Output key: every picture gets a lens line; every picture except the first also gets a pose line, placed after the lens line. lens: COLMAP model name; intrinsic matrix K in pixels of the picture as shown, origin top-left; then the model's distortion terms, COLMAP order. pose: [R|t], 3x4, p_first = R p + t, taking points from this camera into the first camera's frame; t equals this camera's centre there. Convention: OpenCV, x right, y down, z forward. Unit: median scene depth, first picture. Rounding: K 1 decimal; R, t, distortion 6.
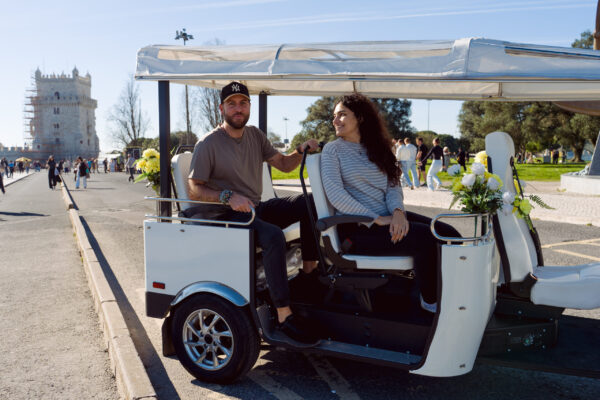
lens RADIAL K [[644.1, 0, 300.0], [0, 644.1, 200.0], [0, 0, 1]] dist [-0.000467, -0.003529]
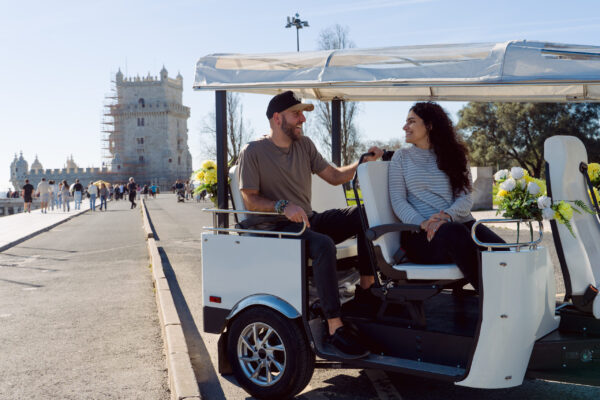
lens RADIAL K [[853.2, 0, 300.0], [0, 853.2, 200.0], [0, 0, 1]] dist [0.008840, -0.008539]
pose [[0.984542, -0.005056, -0.175077, 0.135766], [-0.002017, 0.999190, -0.040197, 0.034610], [0.175138, 0.039929, 0.983734, -0.257327]]
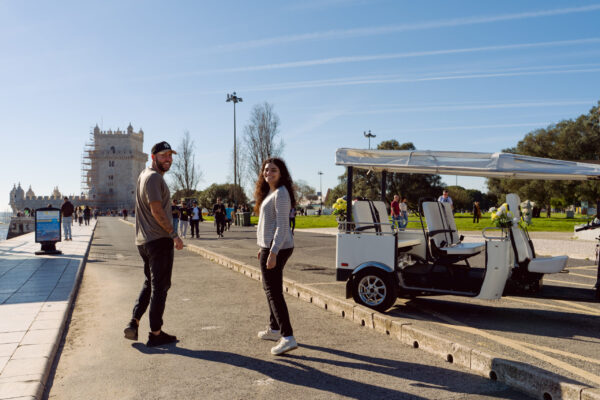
lens RADIAL K [[608.2, 0, 300.0], [0, 608.2, 200.0], [0, 0, 1]] dist [-0.016074, -0.002959]
pose [[0.998313, 0.013917, -0.056368, -0.258800], [-0.018447, 0.996571, -0.080663, 0.084970], [0.055052, 0.081567, 0.995146, -0.953555]]
